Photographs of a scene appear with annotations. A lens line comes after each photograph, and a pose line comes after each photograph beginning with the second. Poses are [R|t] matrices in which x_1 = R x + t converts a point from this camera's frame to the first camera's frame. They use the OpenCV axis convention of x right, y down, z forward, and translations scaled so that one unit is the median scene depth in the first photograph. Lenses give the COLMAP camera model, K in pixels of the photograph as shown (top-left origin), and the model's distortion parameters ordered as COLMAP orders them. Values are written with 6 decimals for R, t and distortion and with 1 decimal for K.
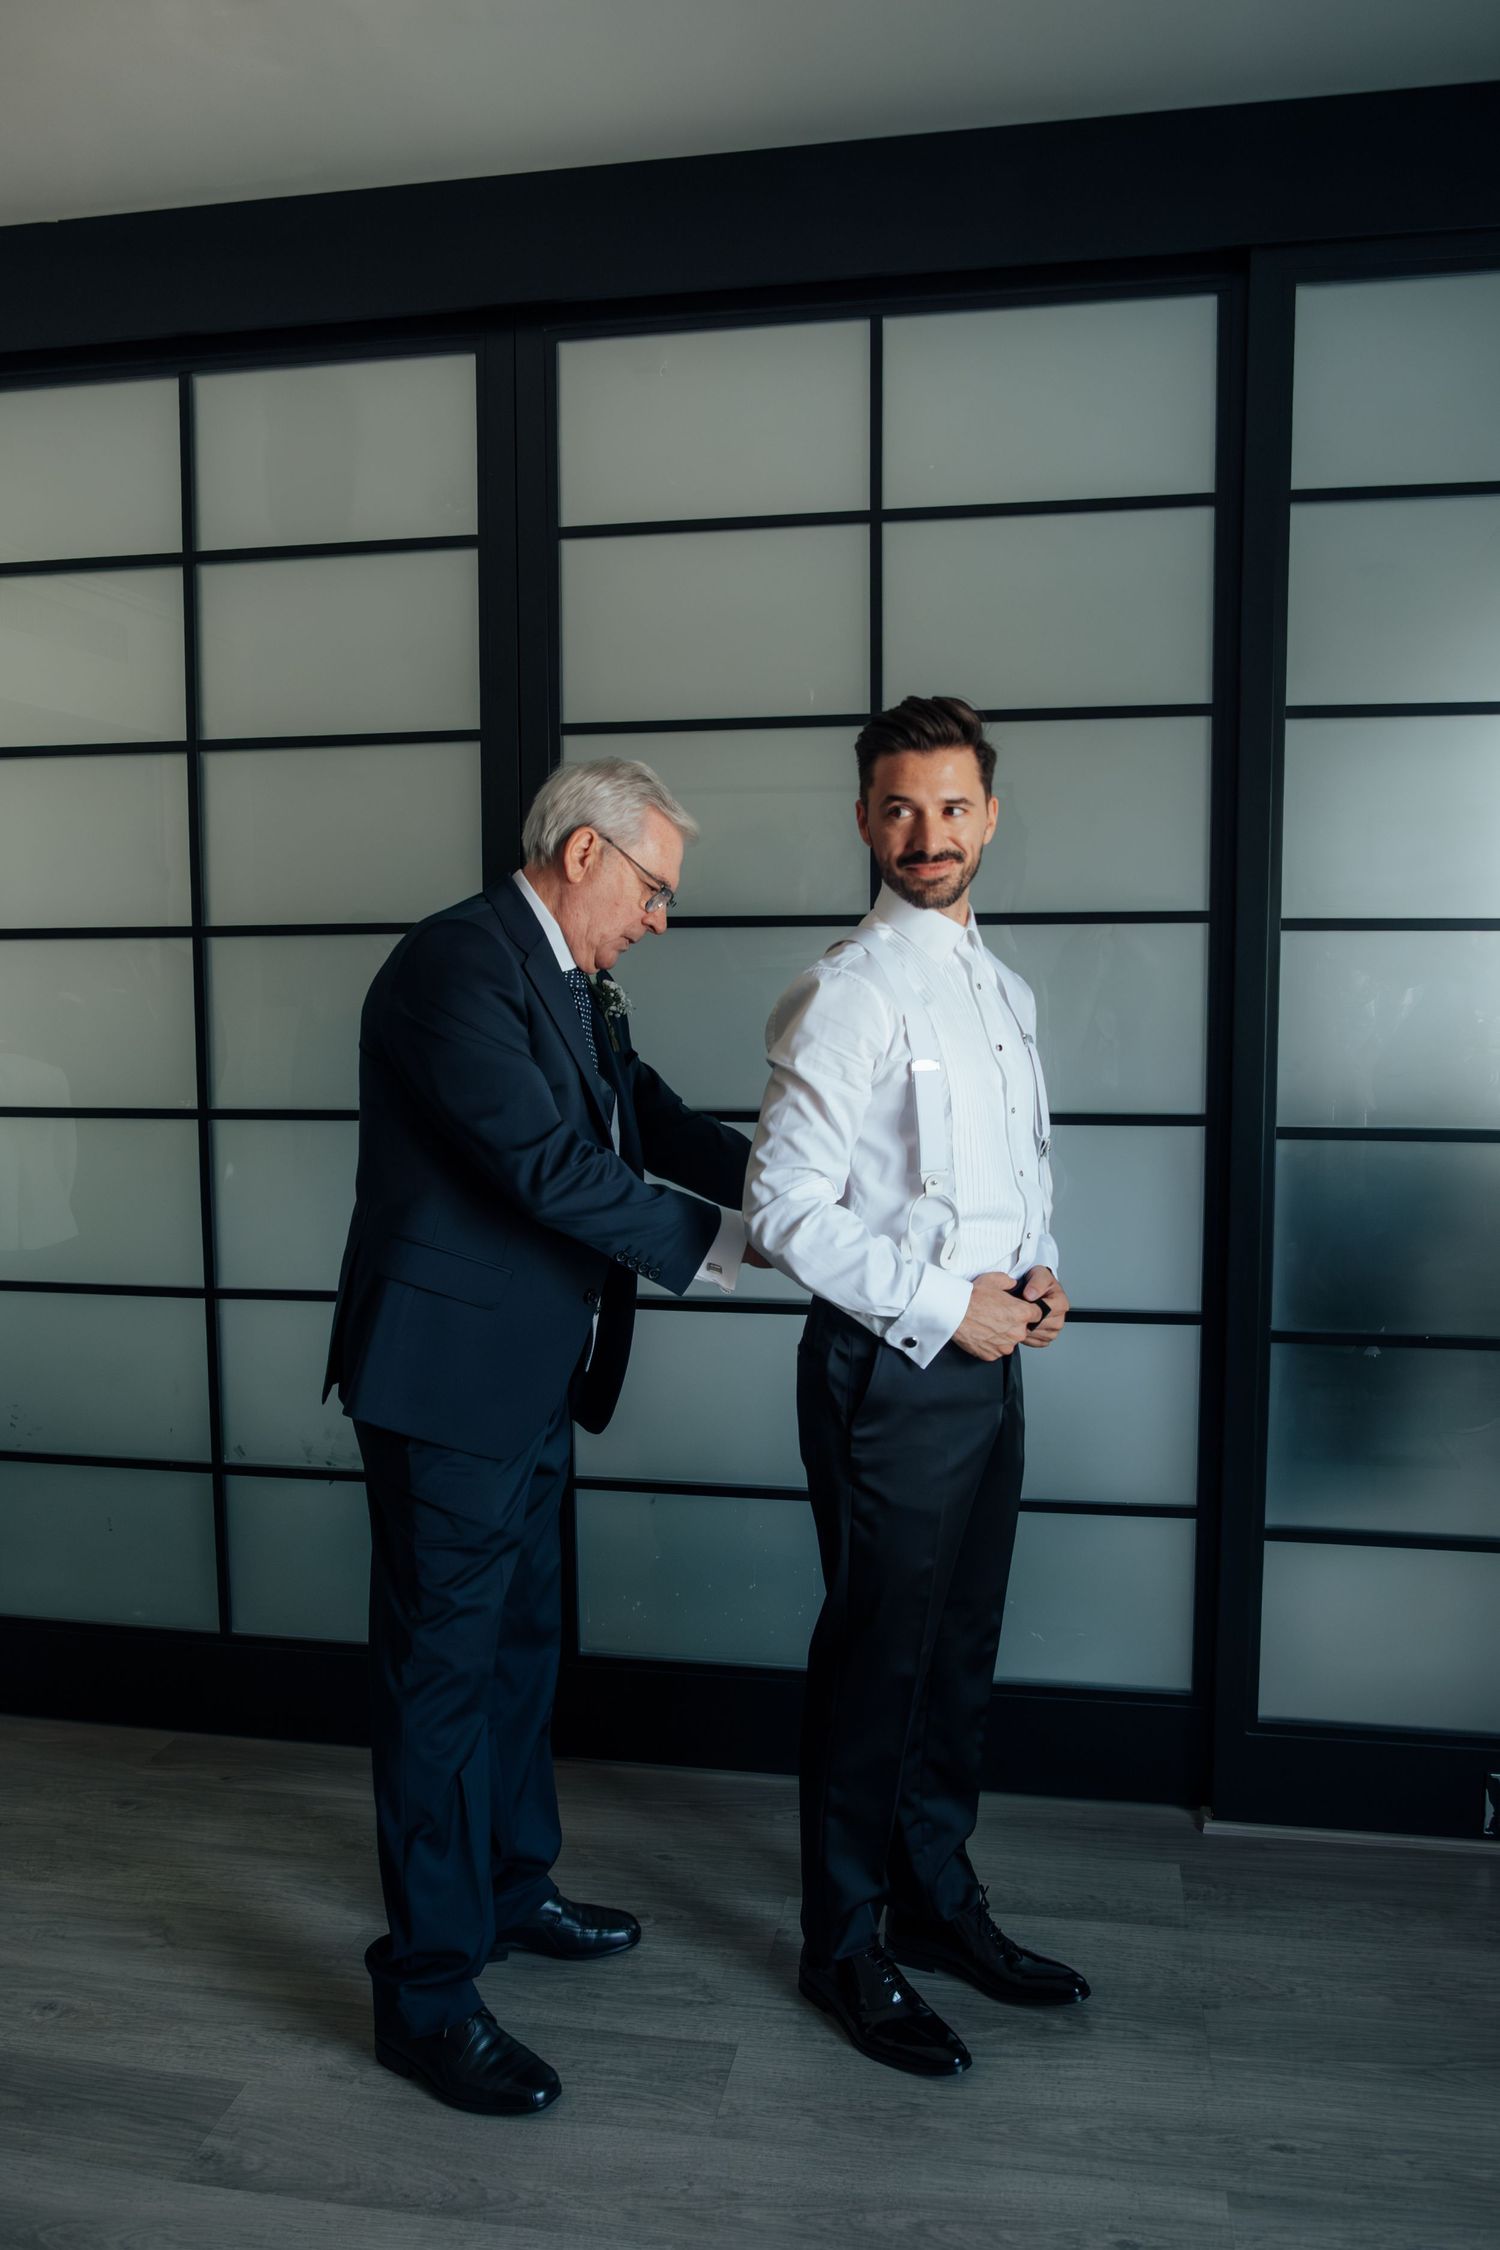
lens RADIAL K [[1784.3, 0, 748.4], [0, 1784.3, 1149.2], [0, 0, 1]] dist [-0.038383, 0.023878]
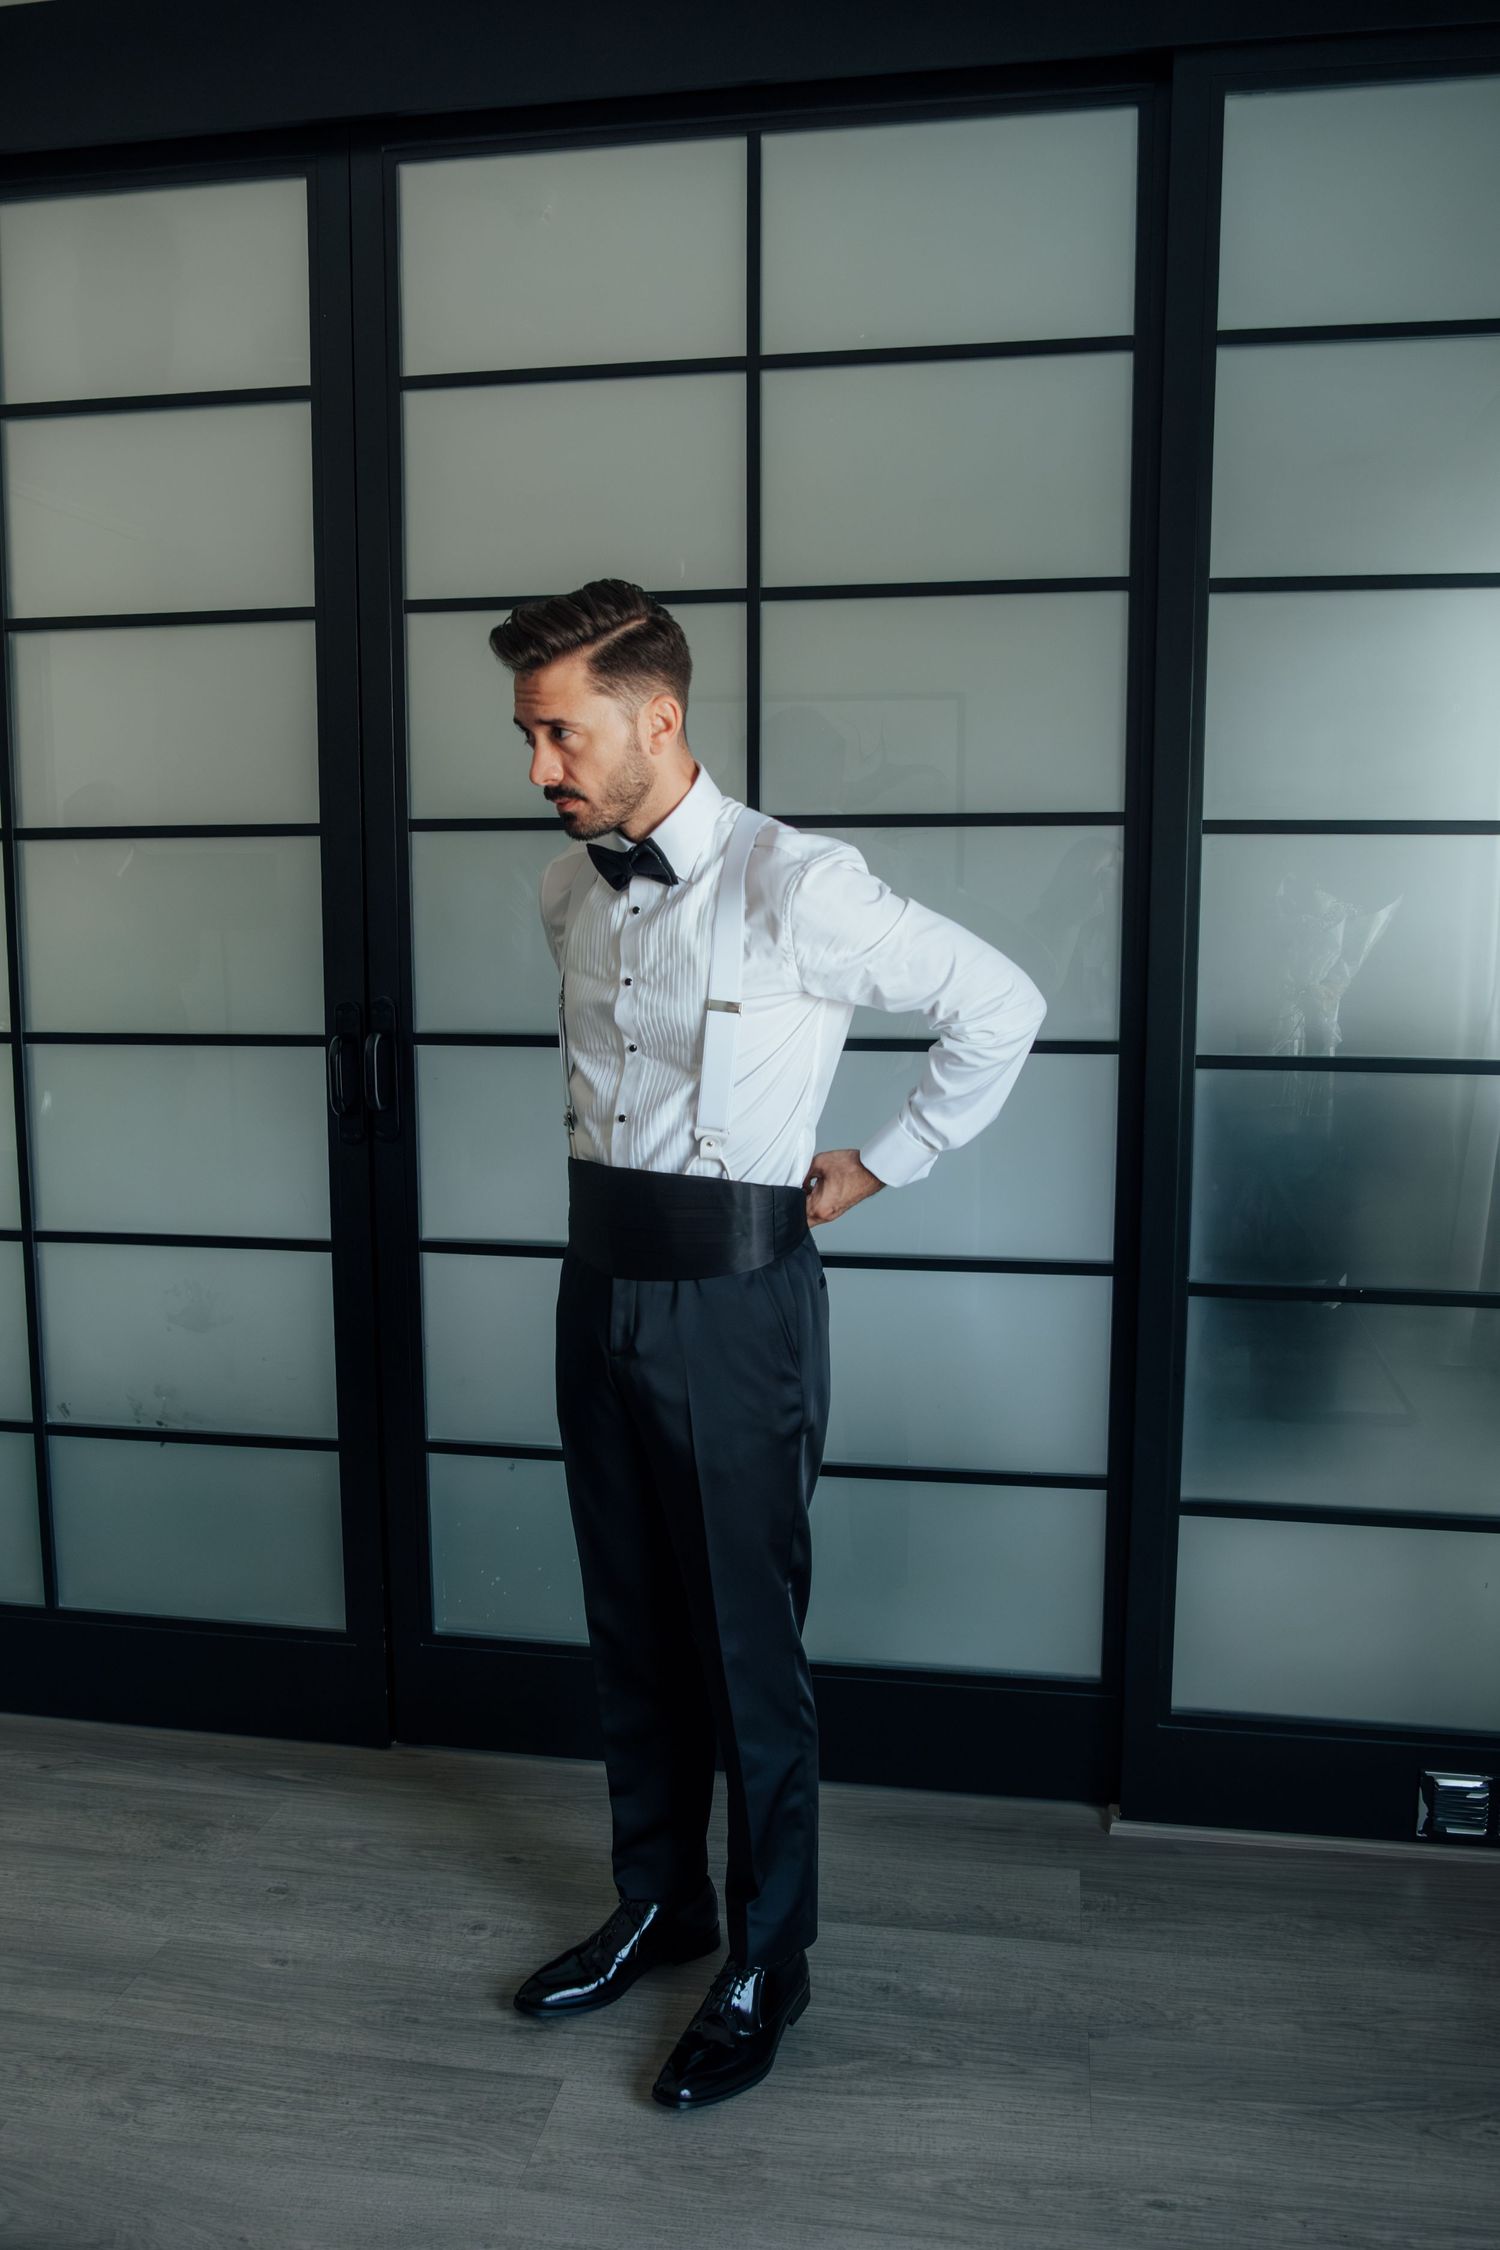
lens RADIAL K [[1831.5, 0, 745.8], [0, 1831.5, 1145.2], [0, 0, 1]] dist [-0.043032, 0.017103]
pose [[0.999973, 0.004474, 0.005830, 0.067703], [-0.004658, 0.999477, 0.032003, 0.004320], [-0.005684, -0.032030, 0.999471, 0.086441]]
